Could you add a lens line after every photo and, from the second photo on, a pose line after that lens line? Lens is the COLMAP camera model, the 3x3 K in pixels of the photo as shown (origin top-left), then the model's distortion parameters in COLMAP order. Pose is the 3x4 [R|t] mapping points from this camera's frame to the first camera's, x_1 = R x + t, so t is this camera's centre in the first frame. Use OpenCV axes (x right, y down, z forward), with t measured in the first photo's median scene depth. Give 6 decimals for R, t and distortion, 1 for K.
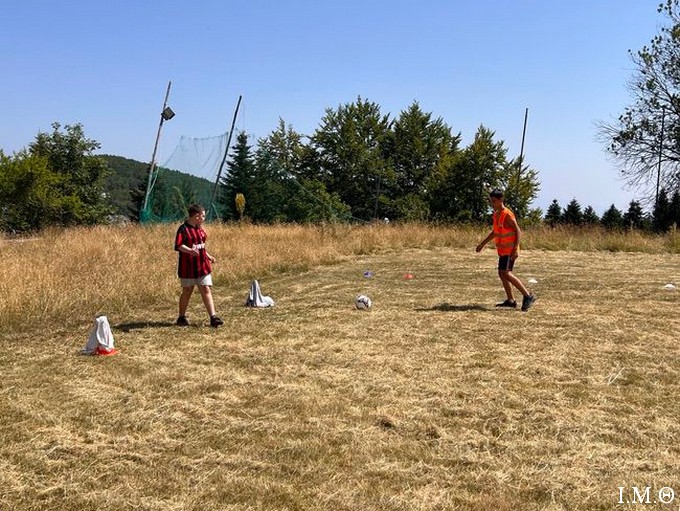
lens RADIAL K [[878.8, 0, 340.0], [0, 878.8, 255.5], [0, 0, 1]] dist [0.139161, -0.371416]
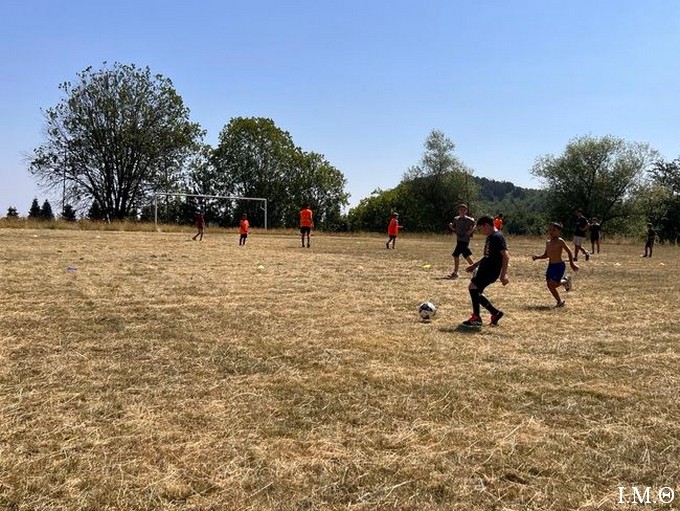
lens RADIAL K [[723.8, 0, 340.0], [0, 723.8, 255.5], [0, 0, 1]] dist [0.105971, -0.246802]
pose [[0.737342, -0.029355, 0.674881, -0.070556], [0.027022, 0.999537, 0.013954, 0.011121], [-0.674979, 0.007948, 0.737794, -0.132620]]
